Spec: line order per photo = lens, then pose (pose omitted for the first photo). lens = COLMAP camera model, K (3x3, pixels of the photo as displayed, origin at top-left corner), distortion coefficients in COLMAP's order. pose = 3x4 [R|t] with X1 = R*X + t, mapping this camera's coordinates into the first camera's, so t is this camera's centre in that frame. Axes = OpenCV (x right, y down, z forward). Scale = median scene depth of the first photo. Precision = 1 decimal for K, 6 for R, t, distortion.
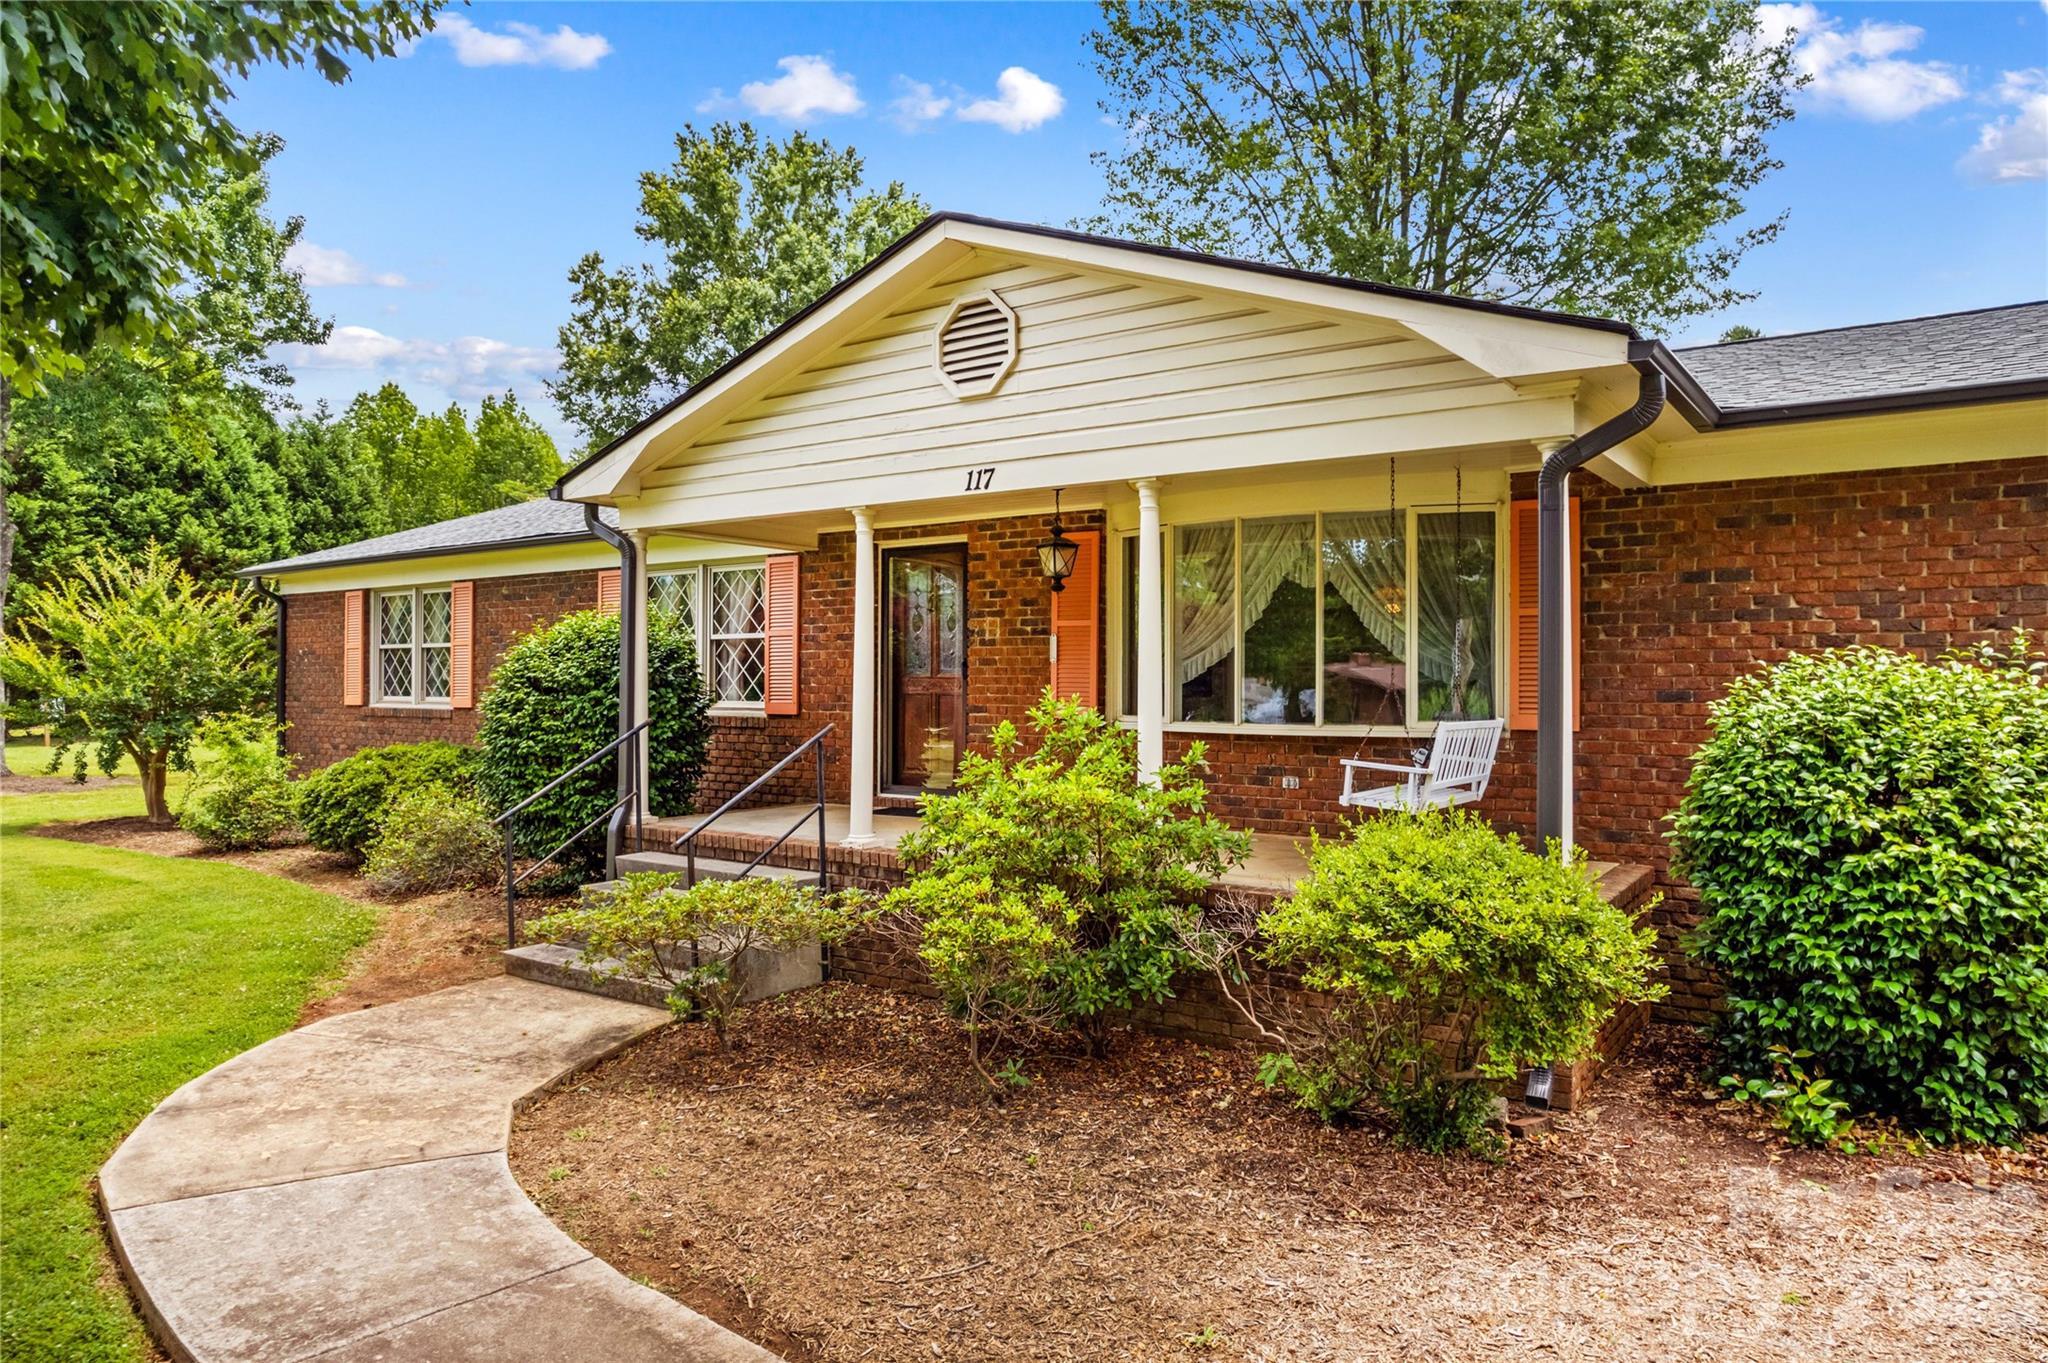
lens RADIAL K [[1408.8, 0, 1042.8], [0, 1408.8, 674.3], [0, 0, 1]] dist [-0.055629, 0.047760]
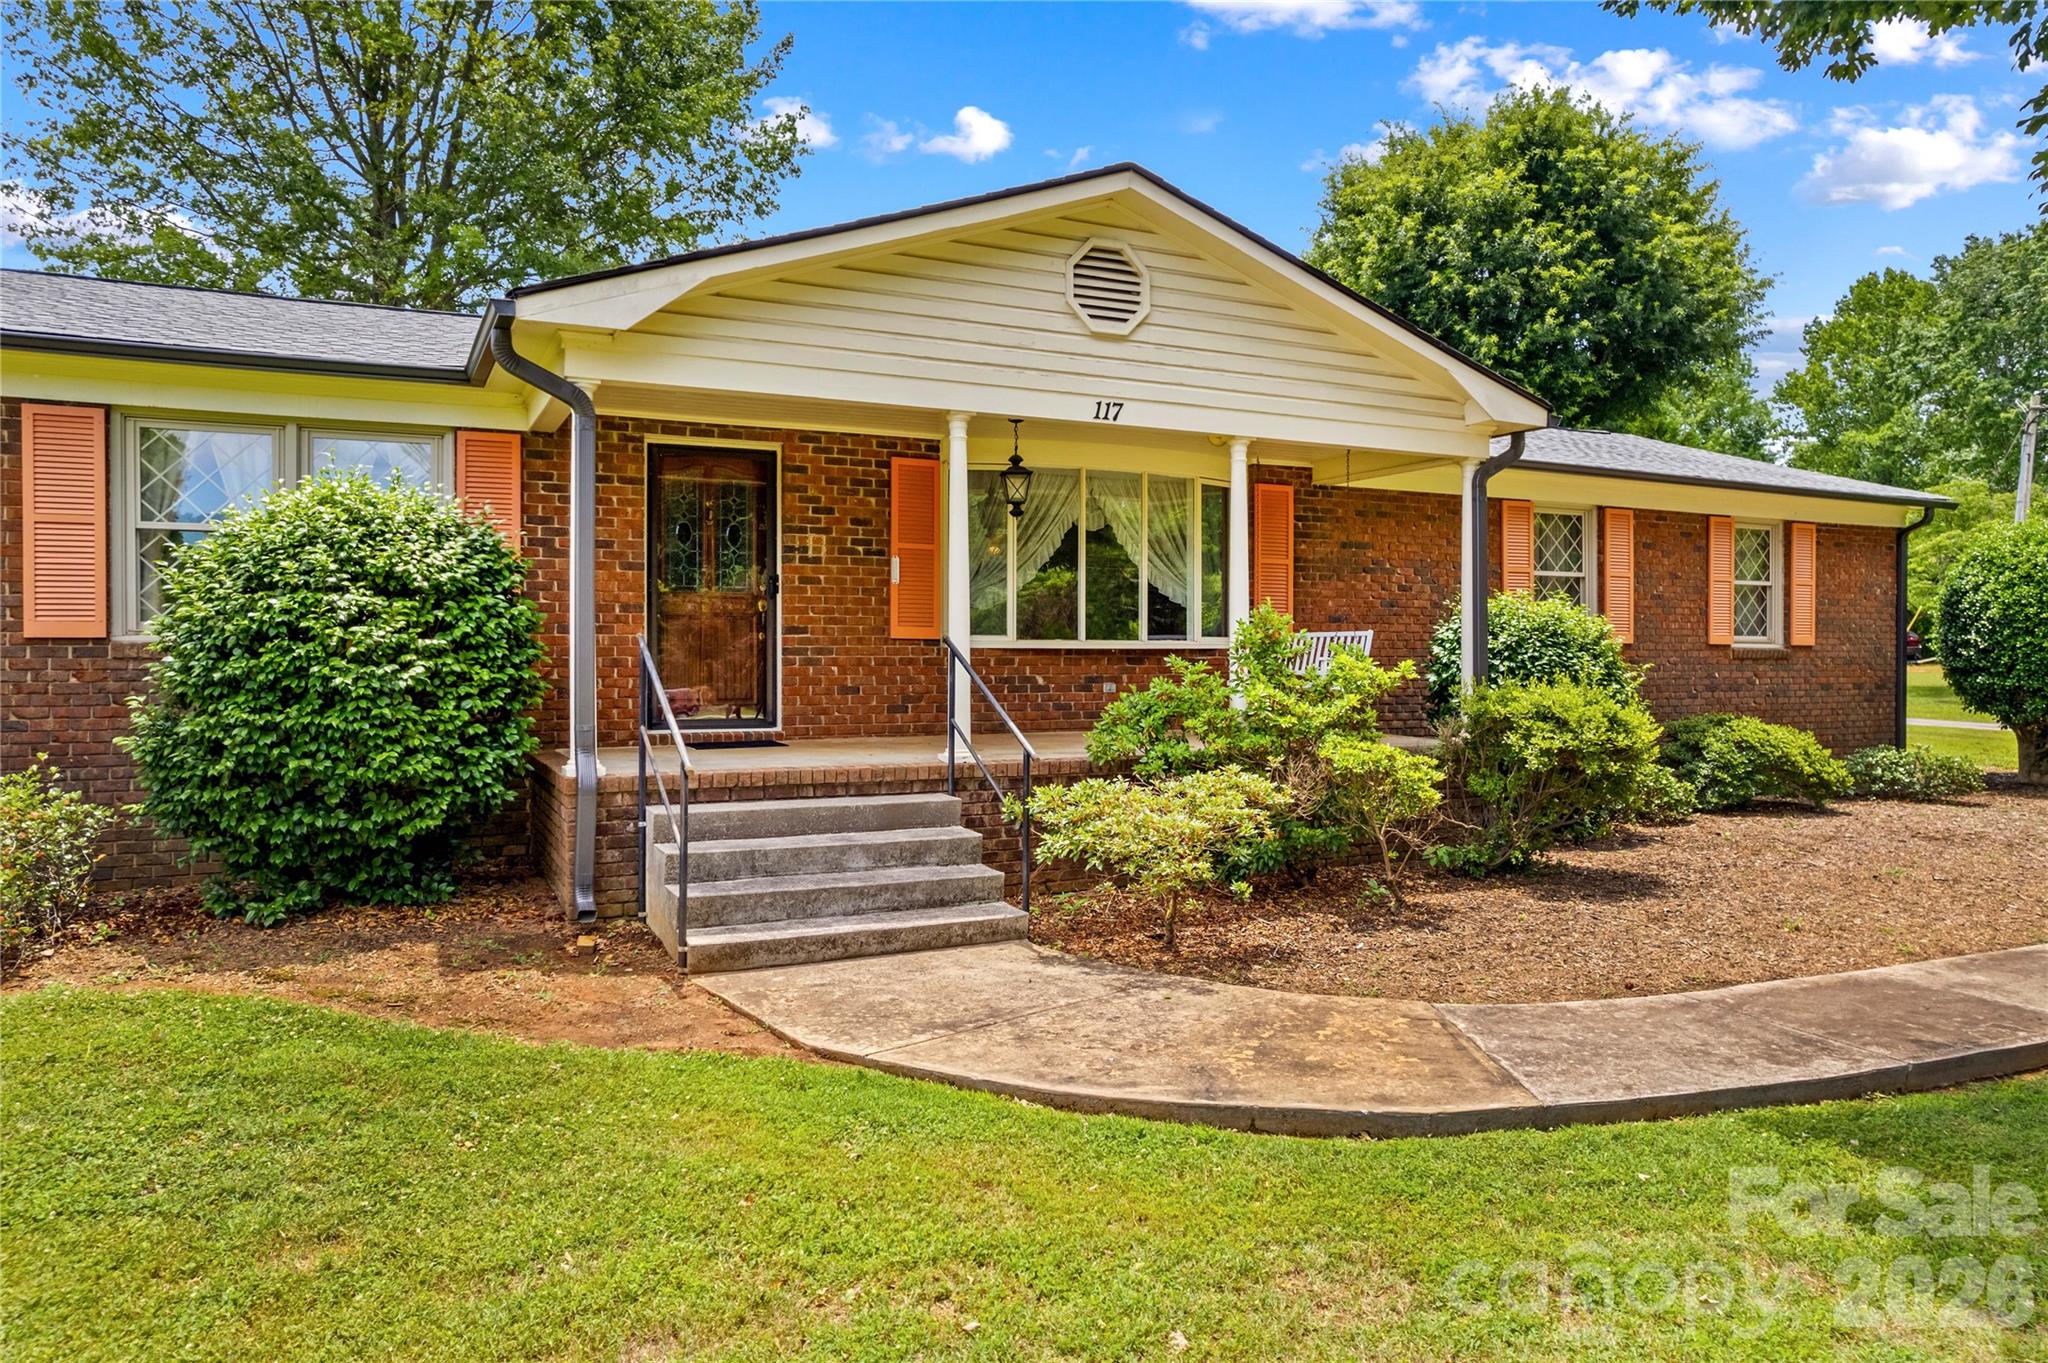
lens RADIAL K [[1408.8, 0, 1039.9], [0, 1408.8, 678.3], [0, 0, 1]] dist [-0.055629, 0.047760]
pose [[0.426135, -0.016103, 0.904516, -0.836260], [-0.002234, 0.999820, 0.018852, 0.039088], [-0.904657, -0.010054, 0.426022, 0.454796]]
